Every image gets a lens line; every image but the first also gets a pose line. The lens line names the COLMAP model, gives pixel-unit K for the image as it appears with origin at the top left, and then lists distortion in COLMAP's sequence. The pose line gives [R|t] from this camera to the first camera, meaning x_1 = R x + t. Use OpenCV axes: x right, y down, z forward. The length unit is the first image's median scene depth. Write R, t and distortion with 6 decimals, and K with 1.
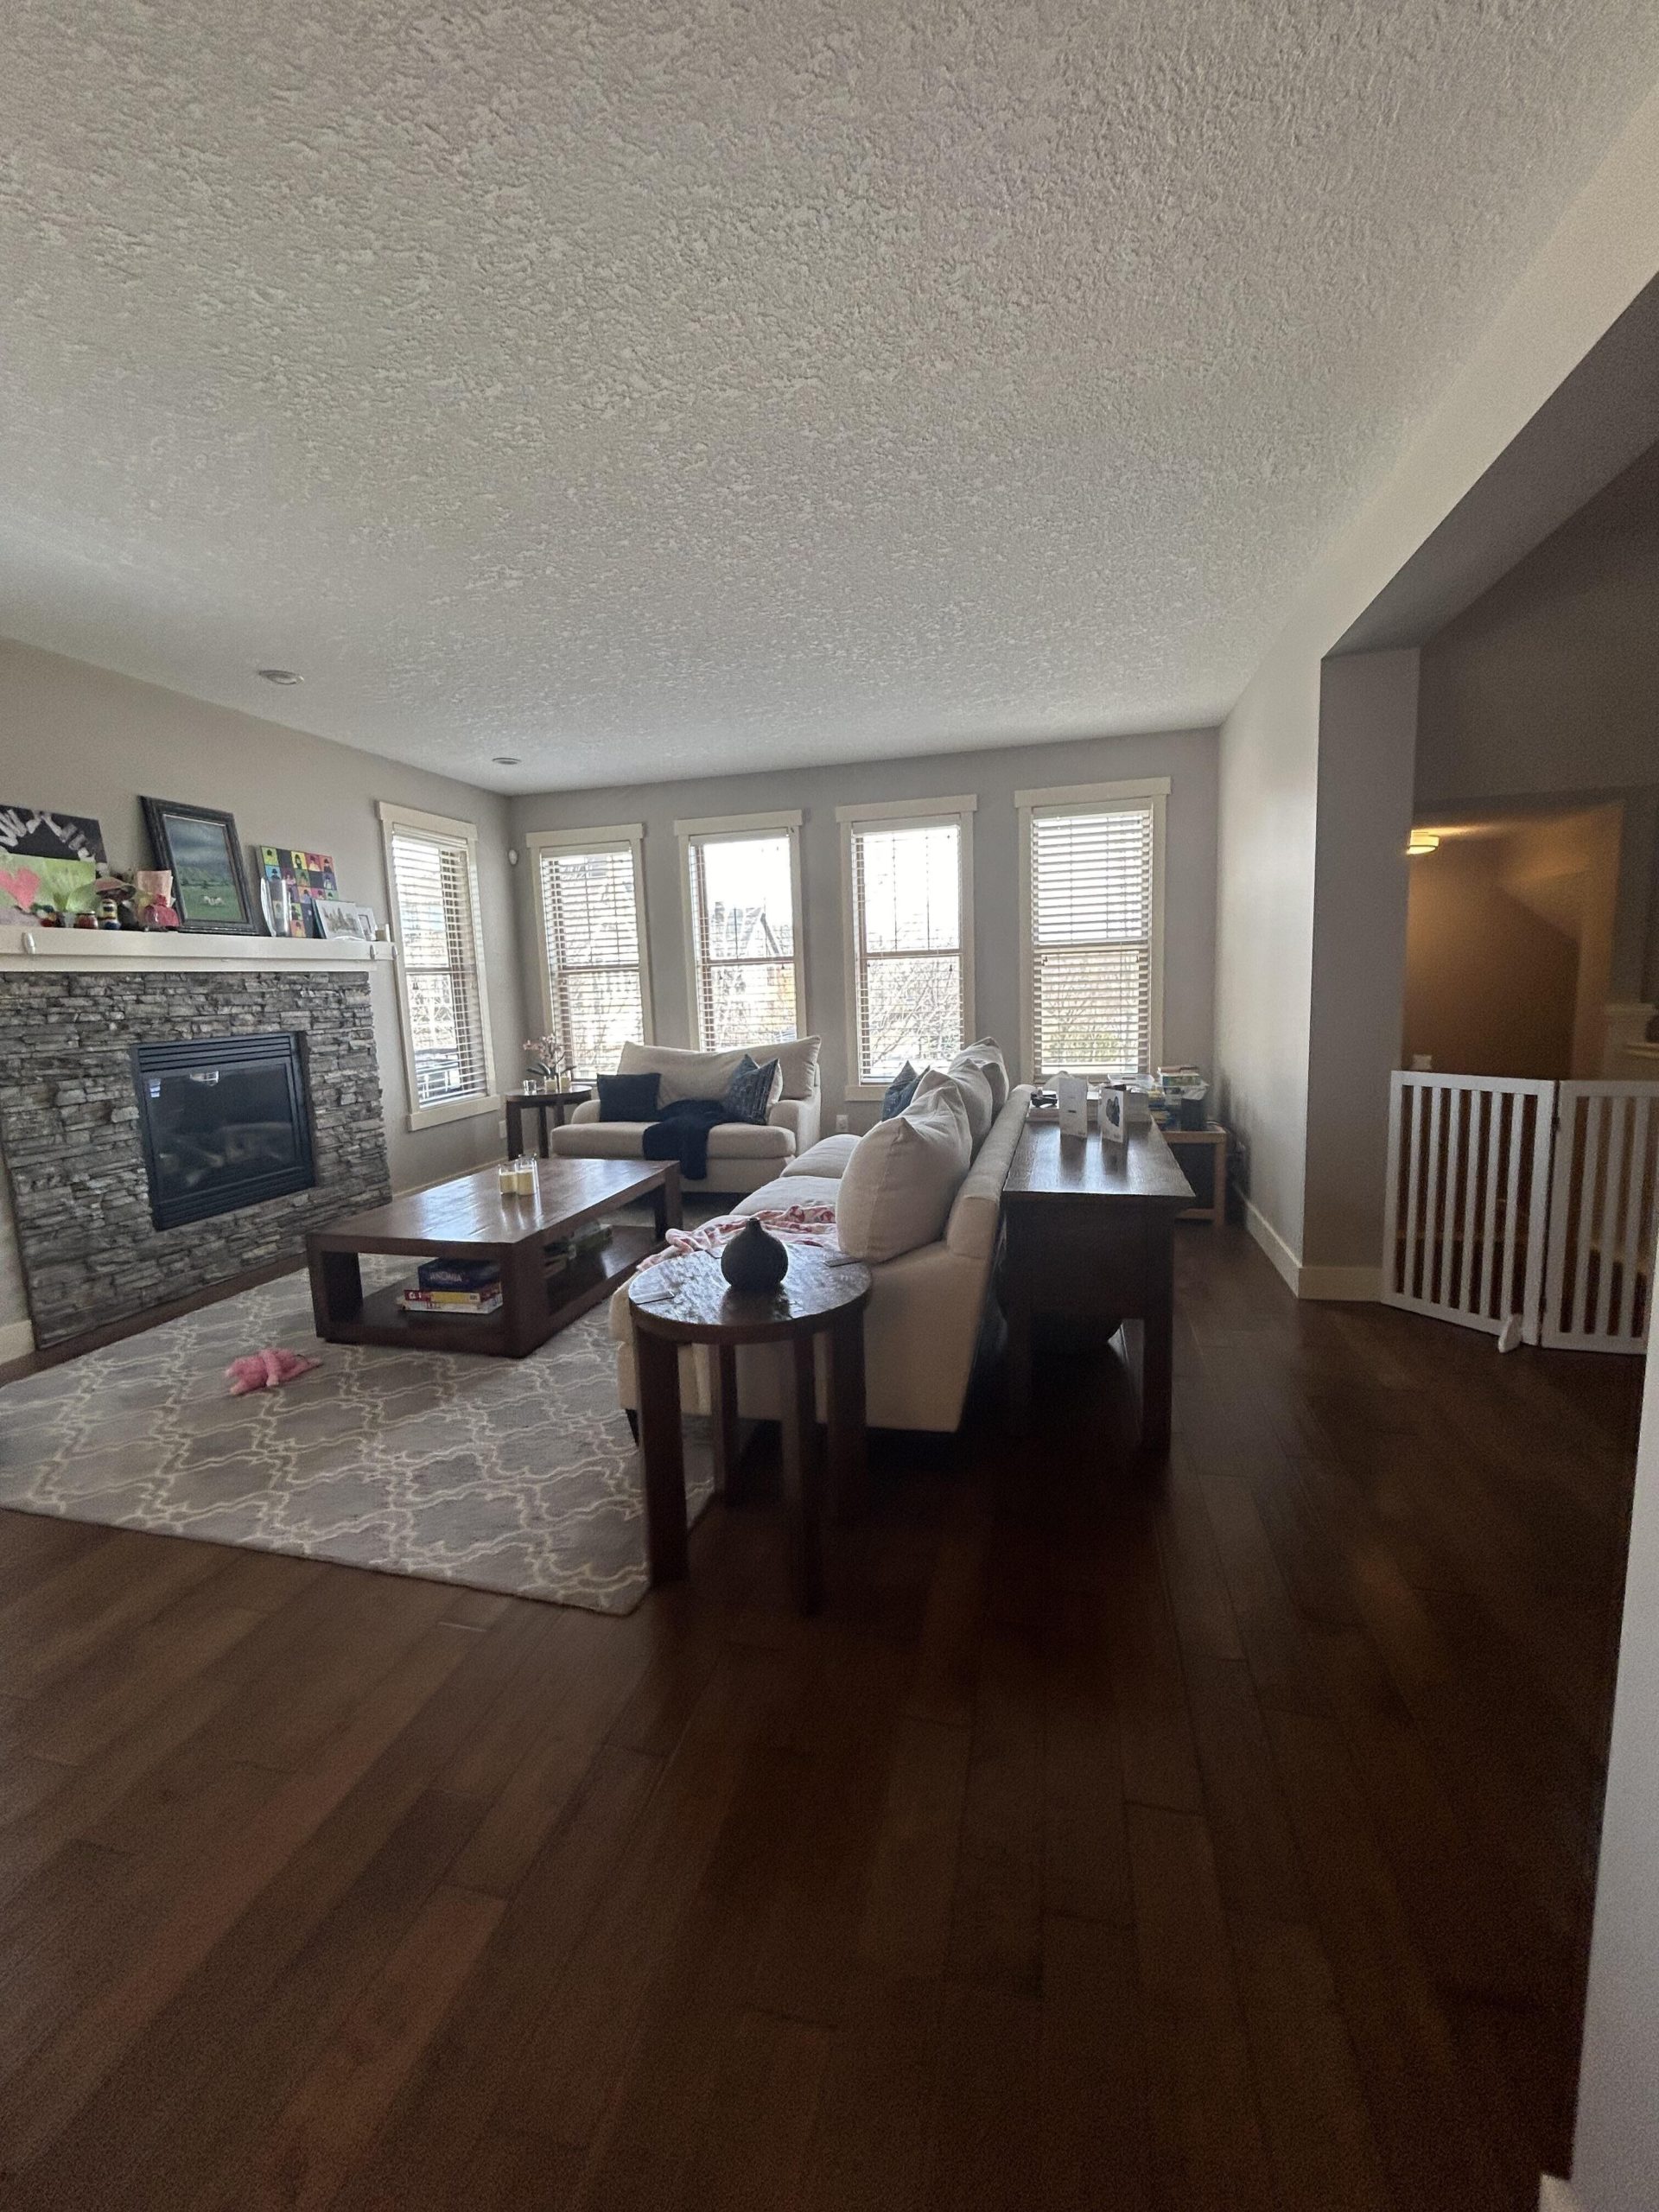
lens RADIAL K [[894.1, 0, 822.7], [0, 894.1, 1100.7], [0, 0, 1]] dist [0.000976, 0.000917]
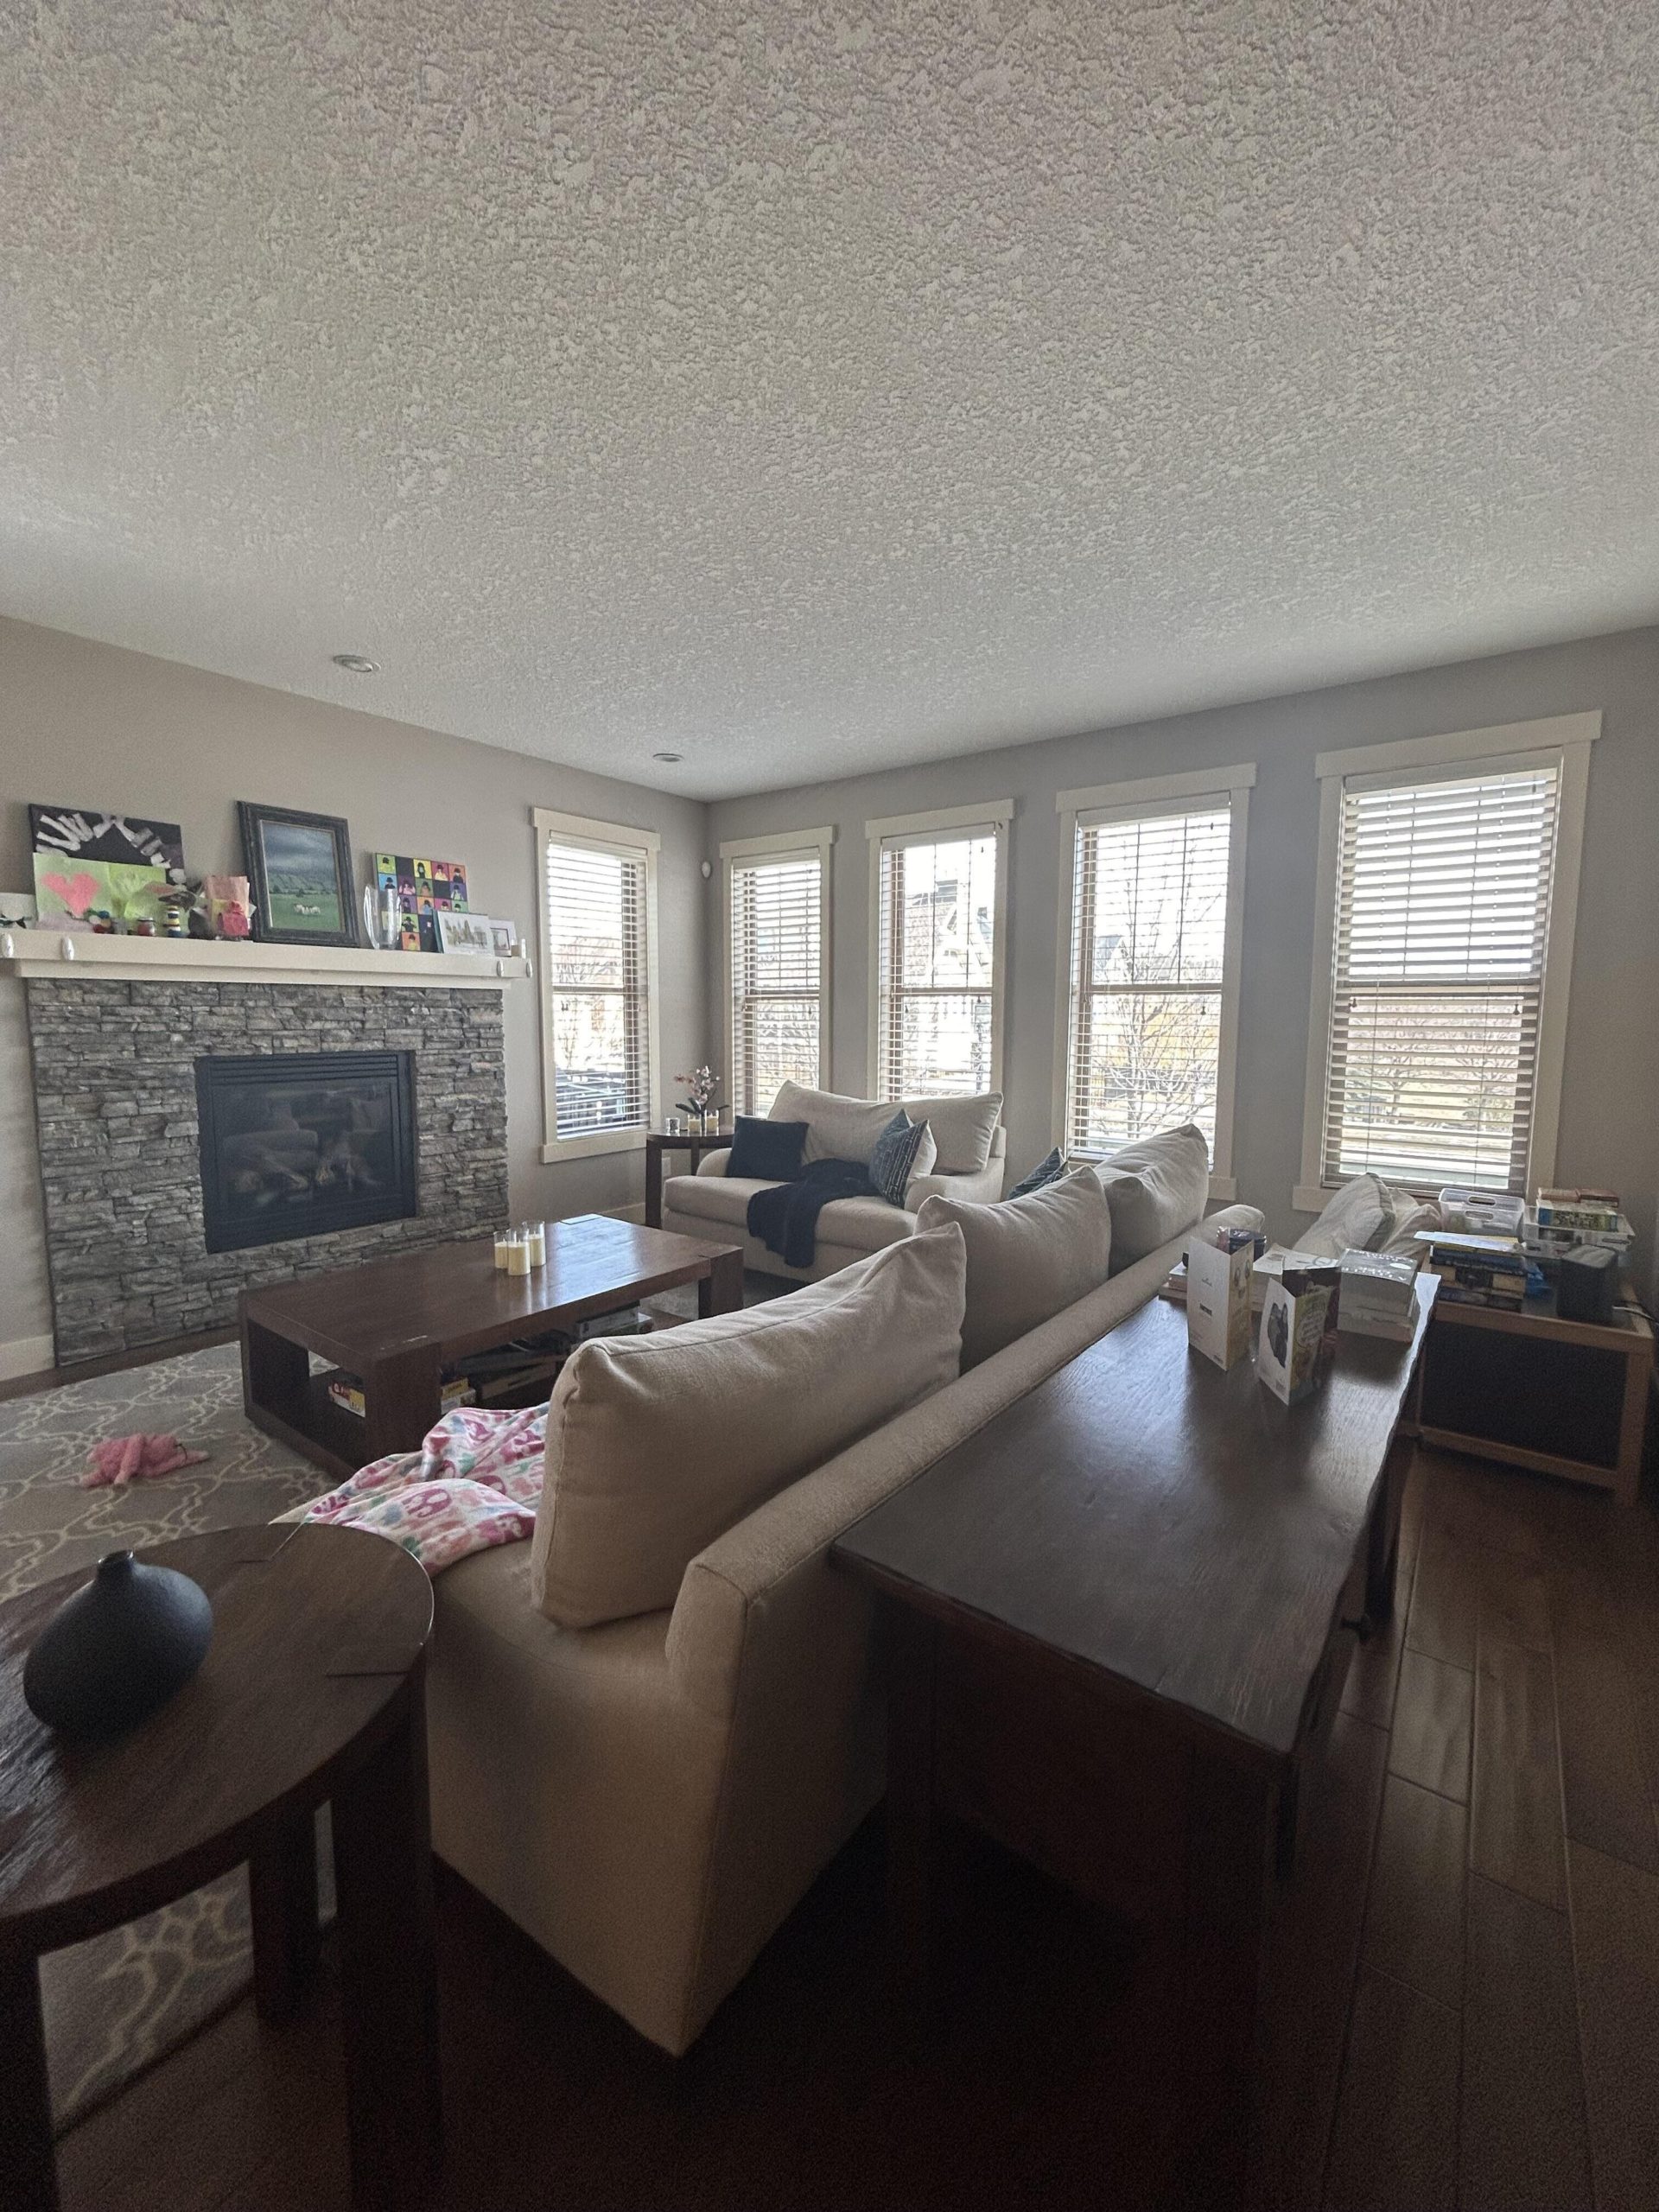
lens RADIAL K [[897.3, 0, 822.4], [0, 897.3, 1101.9], [0, 0, 1]] dist [0.000103, 0.000029]
pose [[0.924000, 0.078795, -0.374186, 0.197237], [-0.089165, 0.995962, -0.010453, -0.060722], [0.371852, 0.043022, 0.927295, 0.336656]]
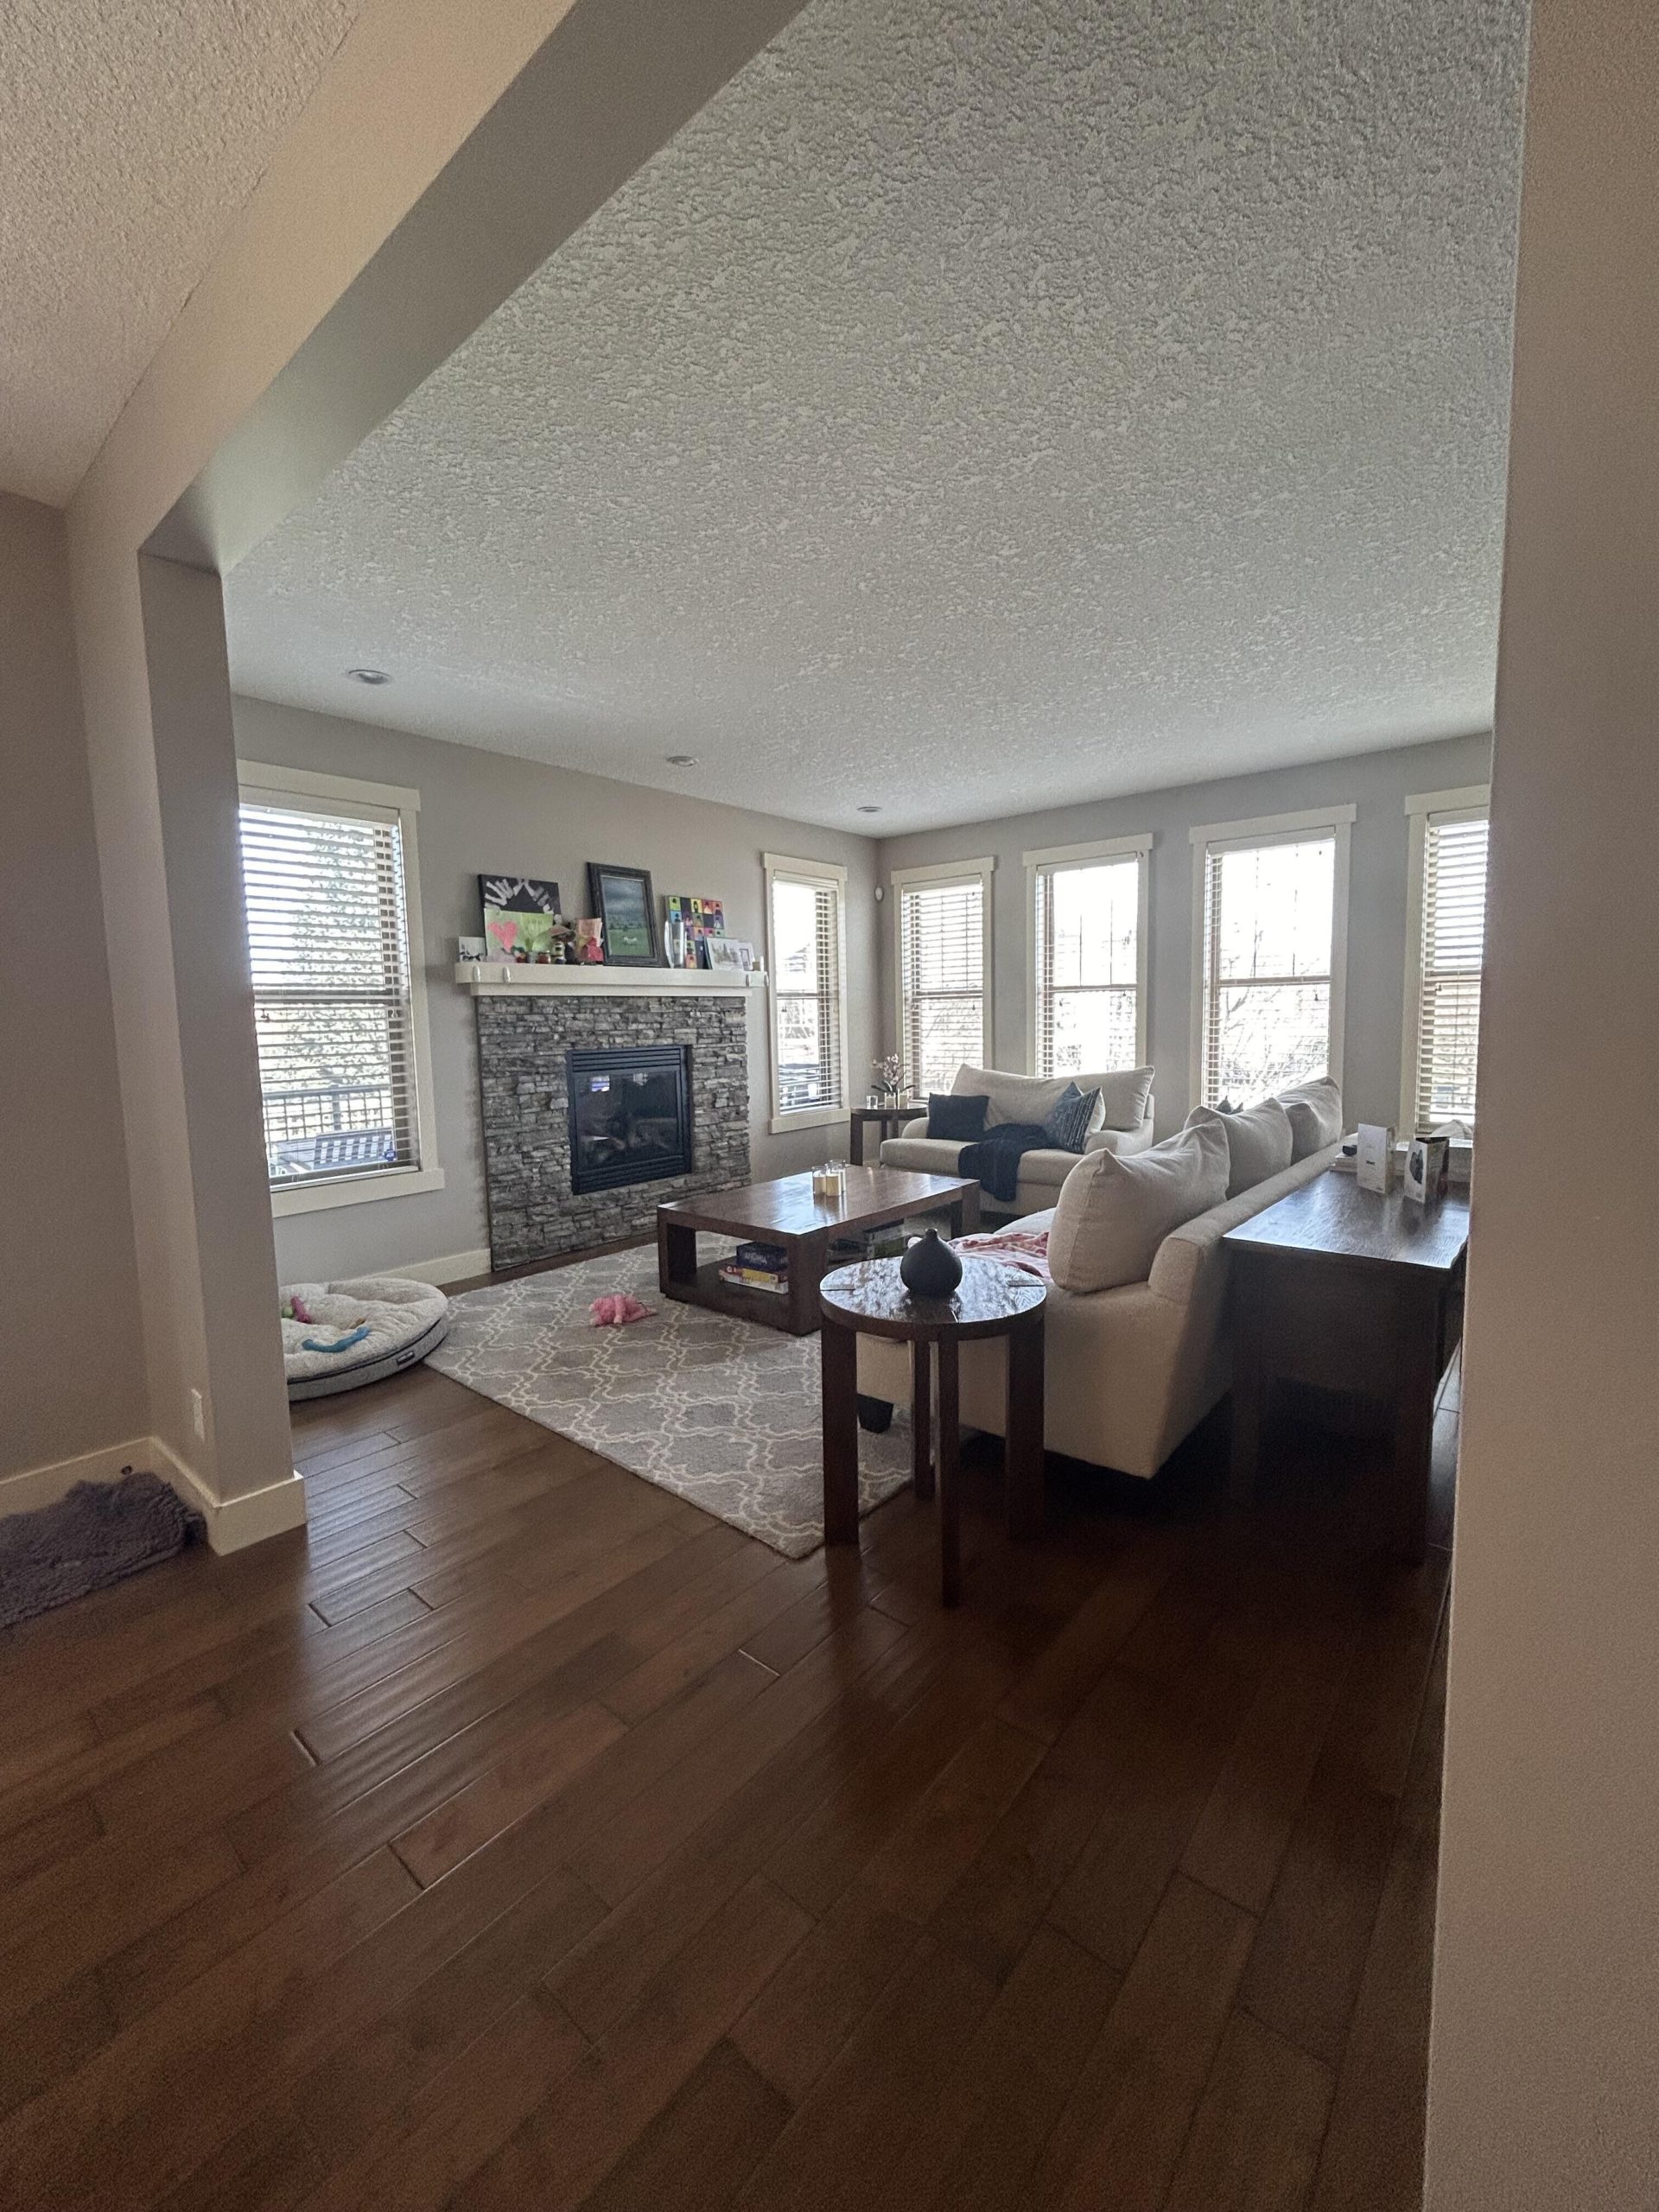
lens RADIAL K [[891.3, 0, 826.9], [0, 891.3, 1101.2], [0, 0, 1]] dist [-0.001053, 0.000581]
pose [[0.903281, 0.058442, -0.425051, 0.125175], [-0.069136, 0.997559, -0.009764, -0.002187], [0.423443, 0.038206, 0.905117, -0.020632]]
